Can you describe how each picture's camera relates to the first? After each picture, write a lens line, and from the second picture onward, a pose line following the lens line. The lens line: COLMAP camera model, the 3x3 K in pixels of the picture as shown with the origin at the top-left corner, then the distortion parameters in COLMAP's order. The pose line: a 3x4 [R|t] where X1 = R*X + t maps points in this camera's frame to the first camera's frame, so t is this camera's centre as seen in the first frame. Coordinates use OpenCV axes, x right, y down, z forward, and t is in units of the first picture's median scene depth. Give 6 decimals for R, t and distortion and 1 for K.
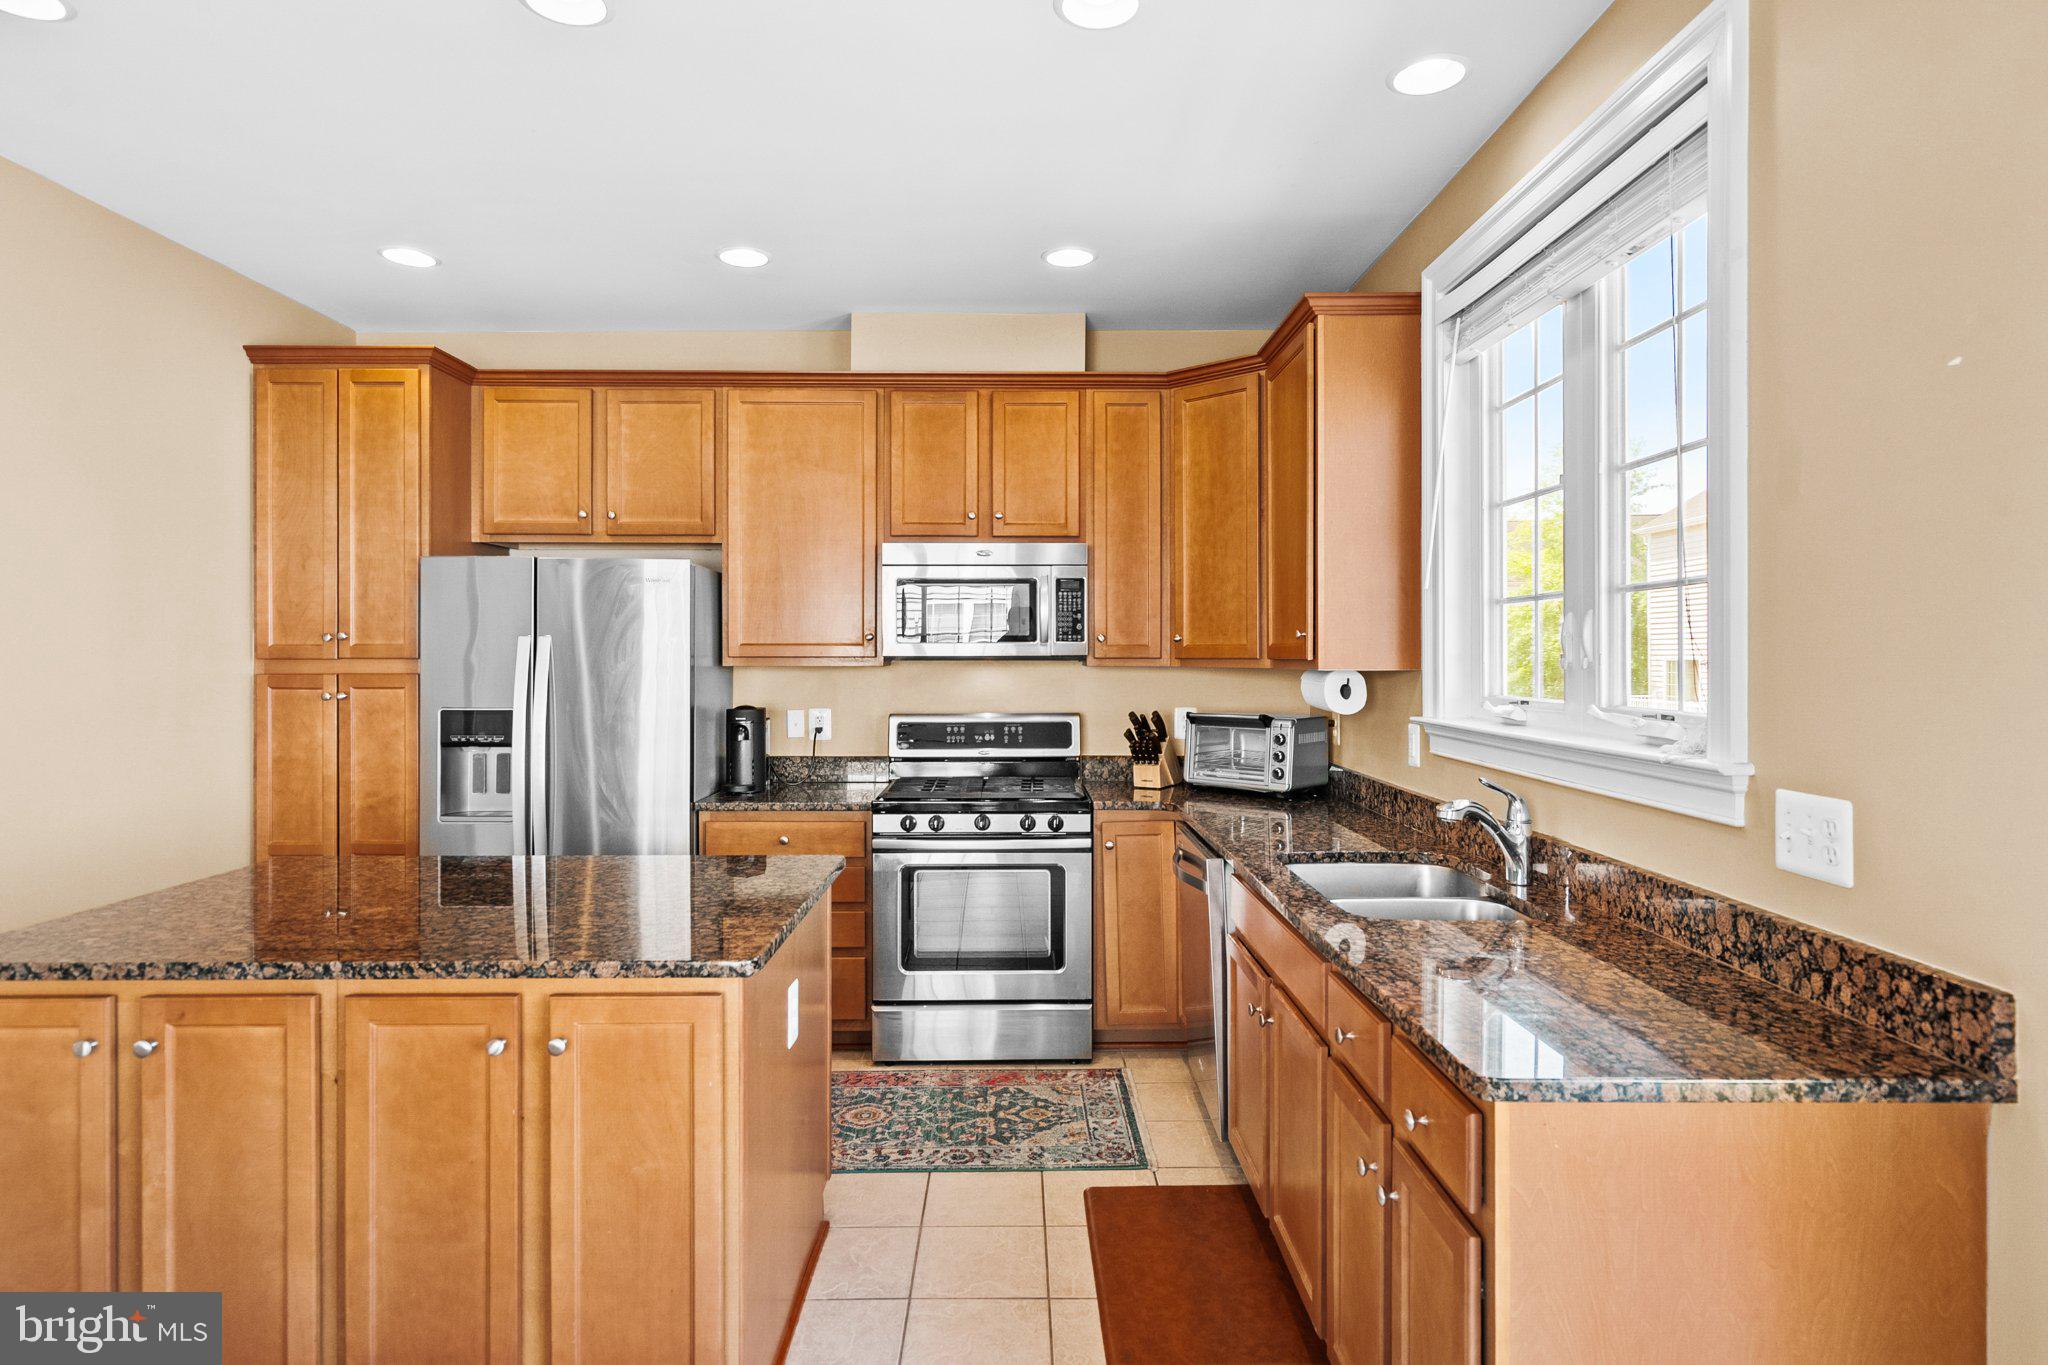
lens RADIAL K [[1094.8, 0, 1041.0], [0, 1094.8, 665.5], [0, 0, 1]] dist [-0.004245, 0.004817]
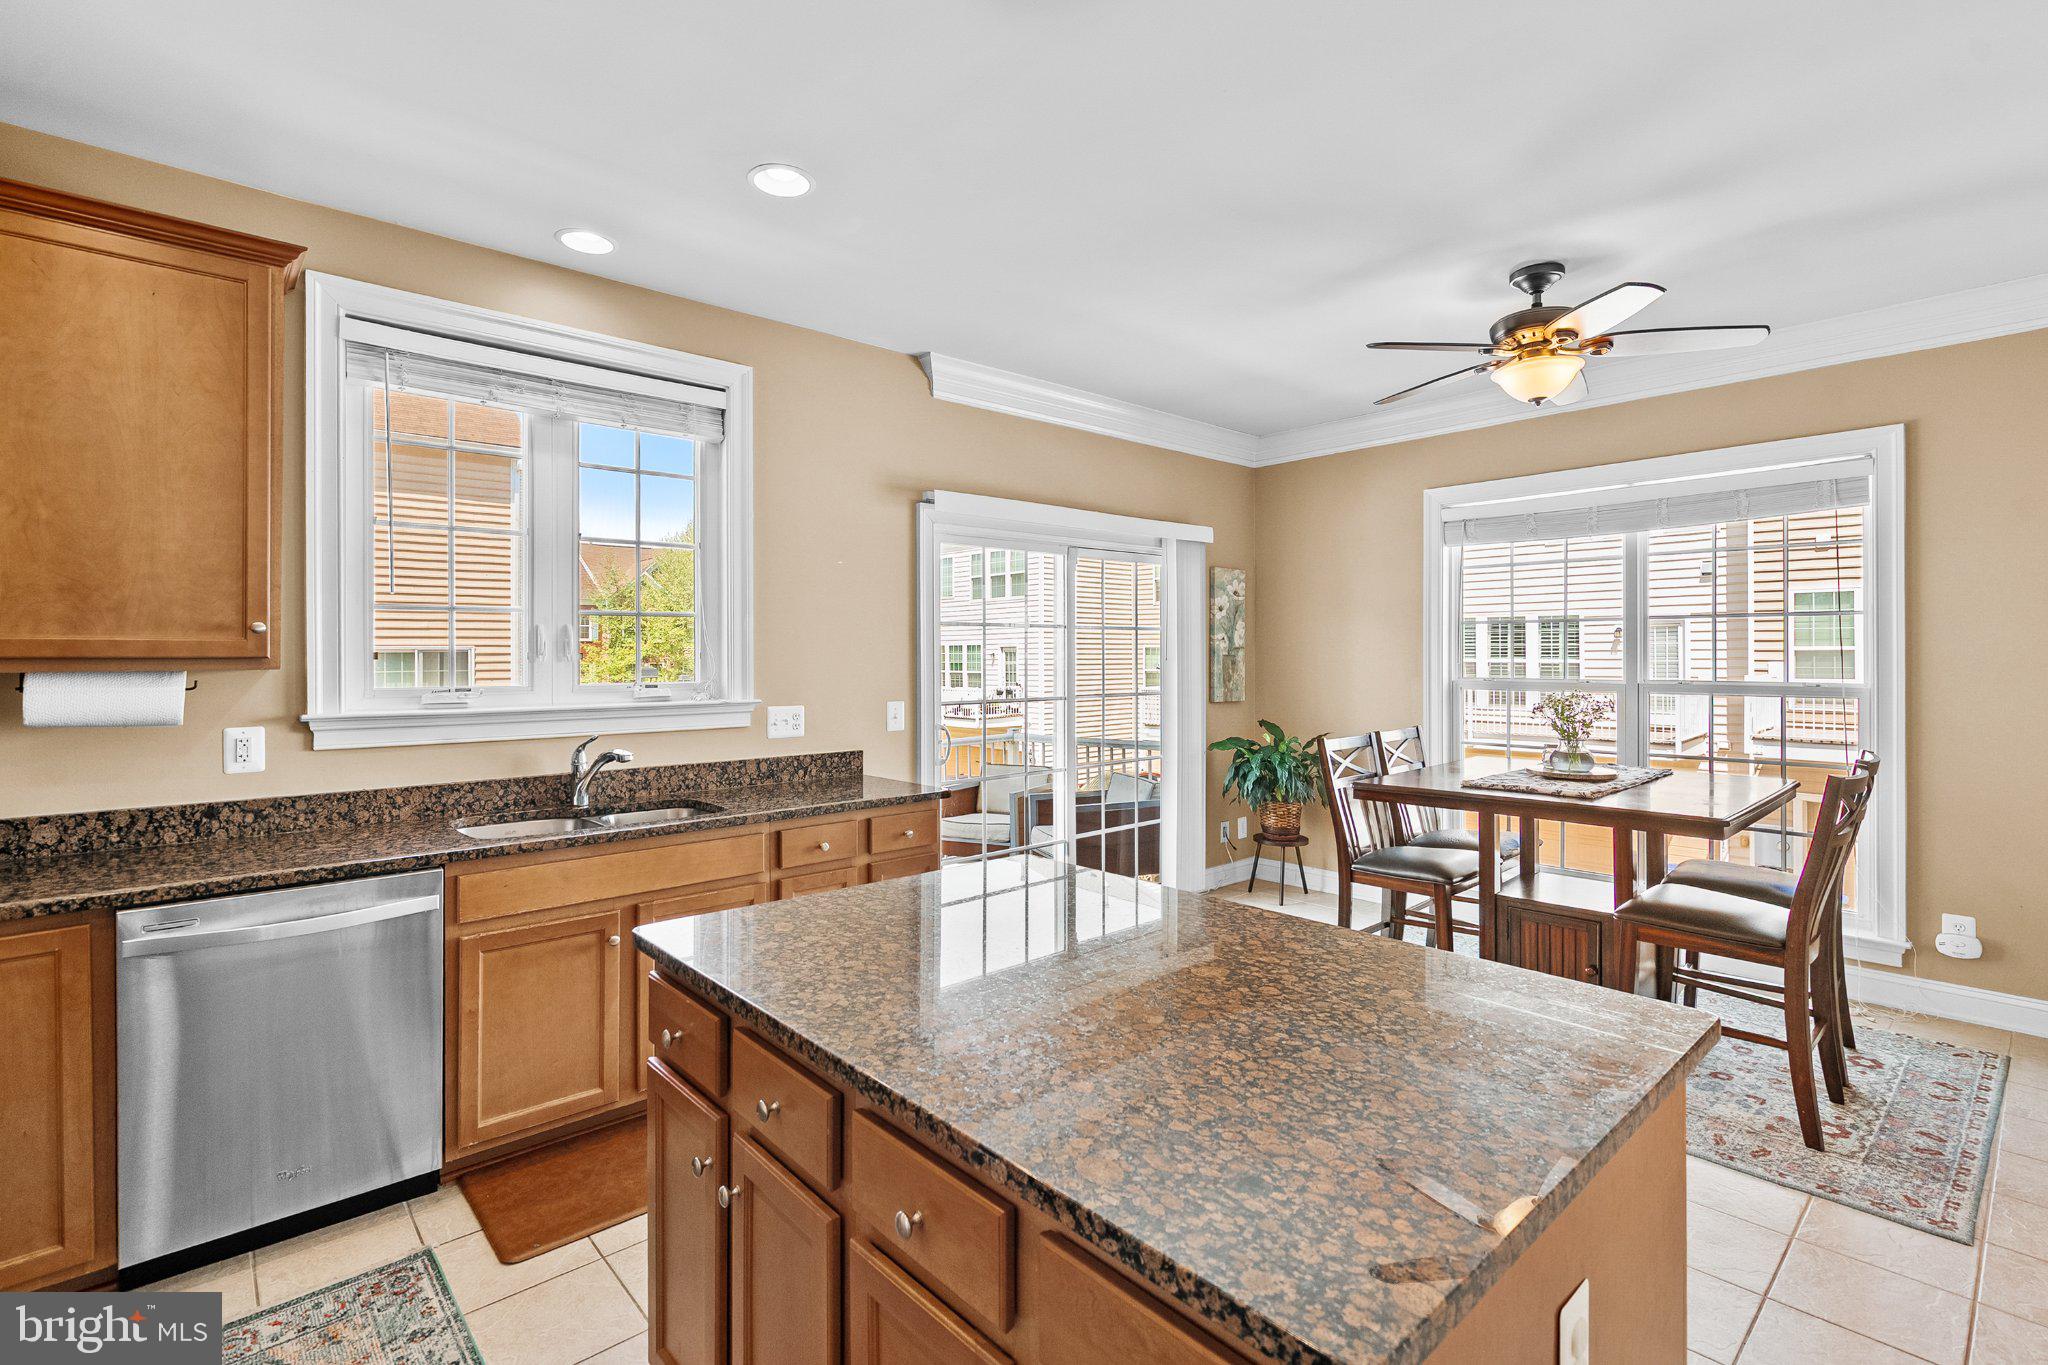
lens RADIAL K [[922.4, 0, 1033.7], [0, 922.4, 655.8], [0, 0, 1]] dist [-0.004413, 0.003181]
pose [[-0.654143, -0.003796, 0.756361, -0.597116], [0.005243, 0.999941, 0.009553, -0.009124], [-0.756352, 0.010214, -0.654085, 0.876057]]
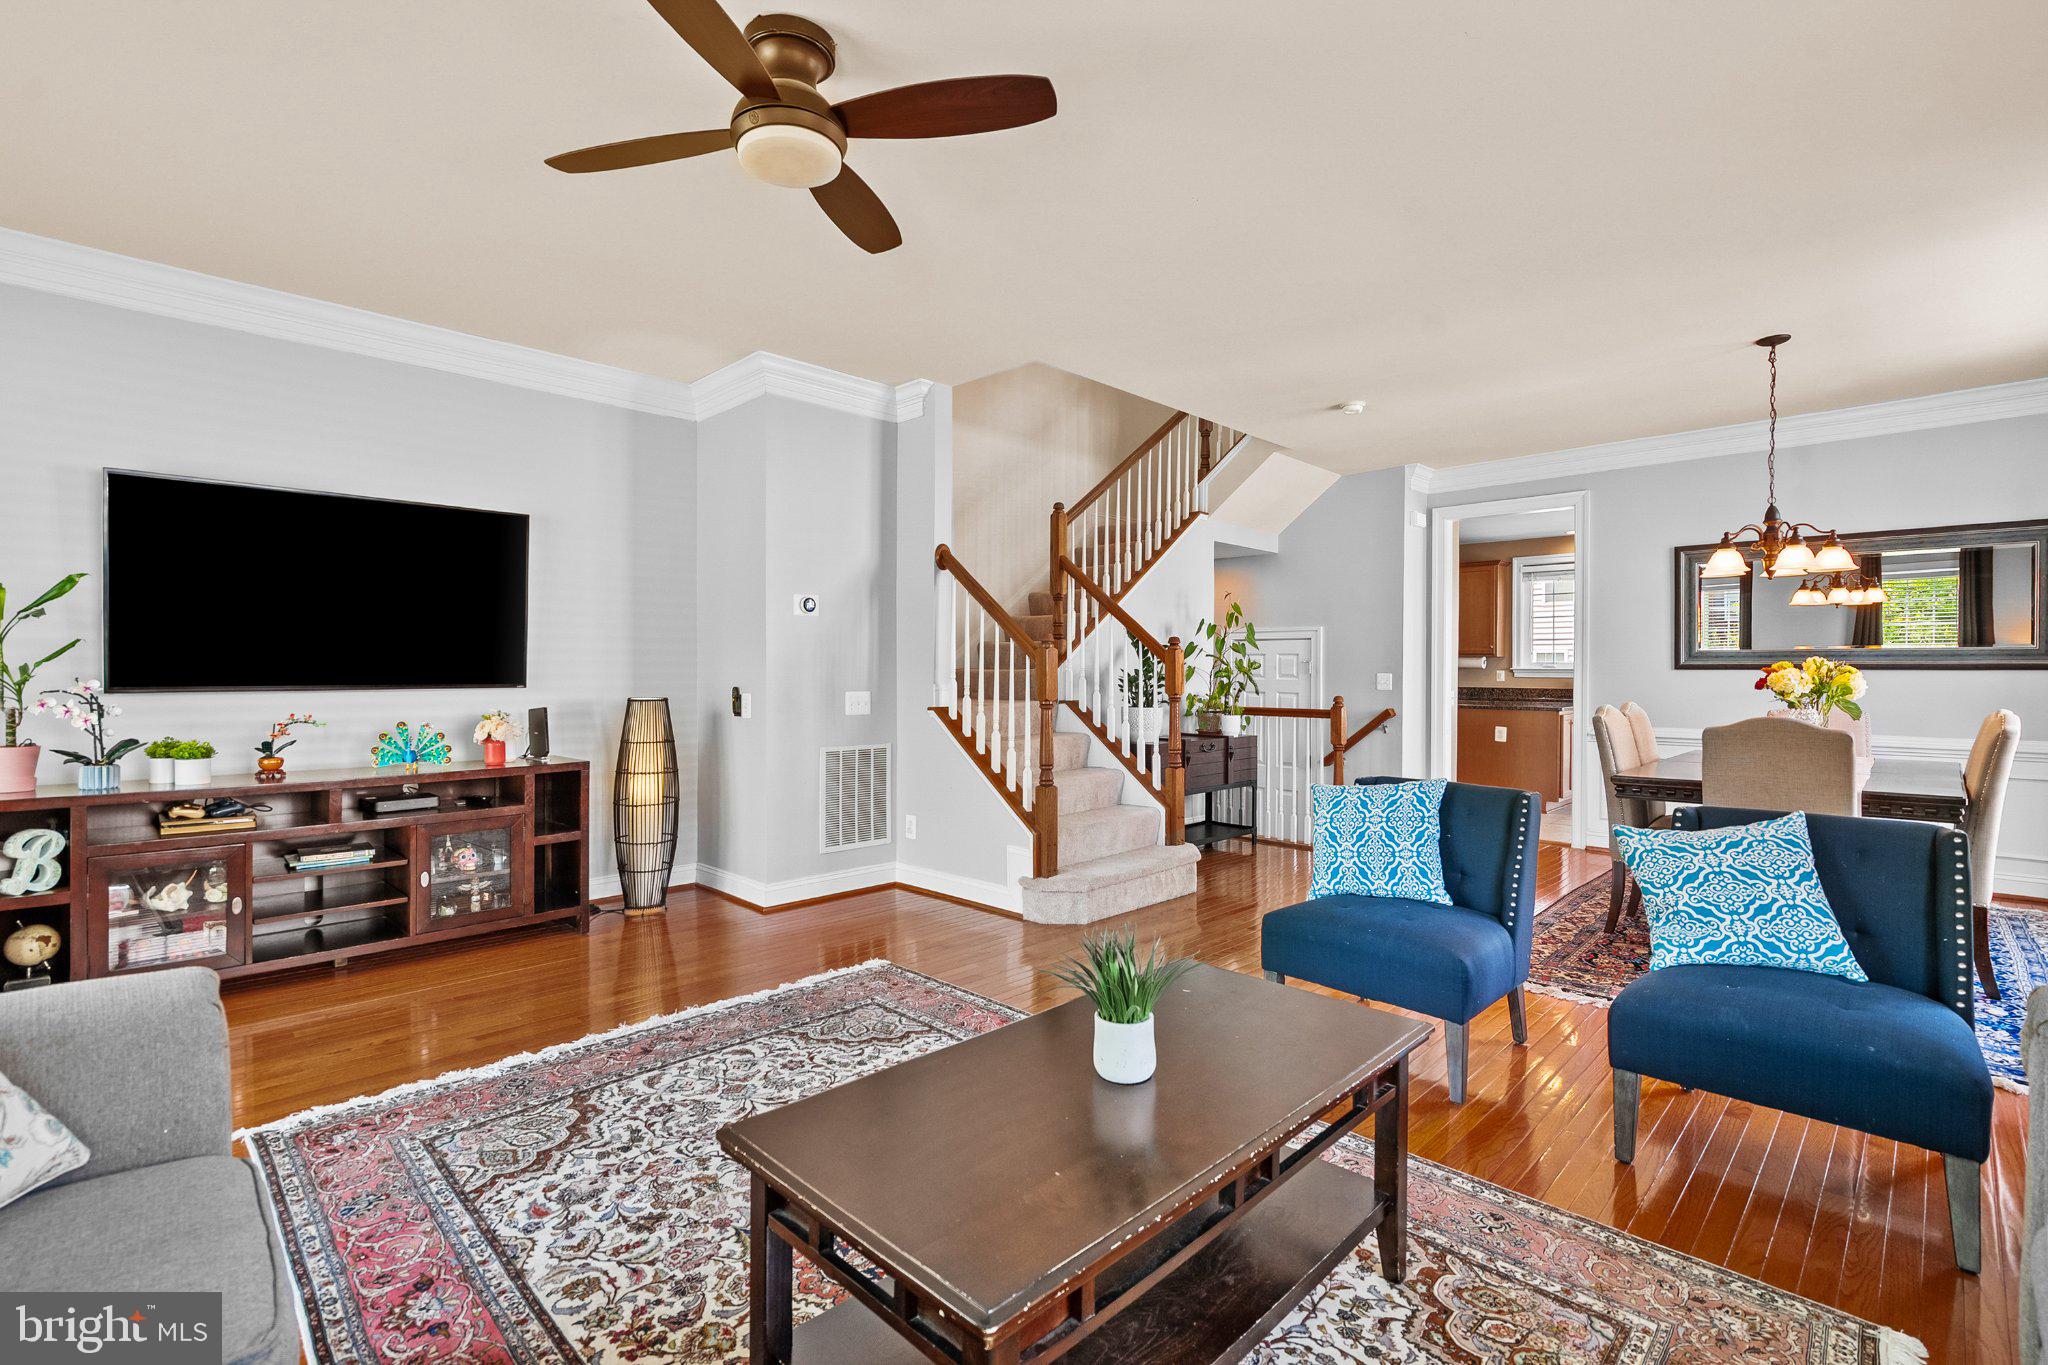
lens RADIAL K [[922.4, 0, 1026.8], [0, 922.4, 676.6], [0, 0, 1]] dist [-0.004413, 0.003181]
pose [[0.713134, -0.000738, 0.701027, -2.826761], [-0.006940, 0.999943, 0.008113, 0.050928], [-0.700993, -0.010651, 0.713088, -0.160343]]
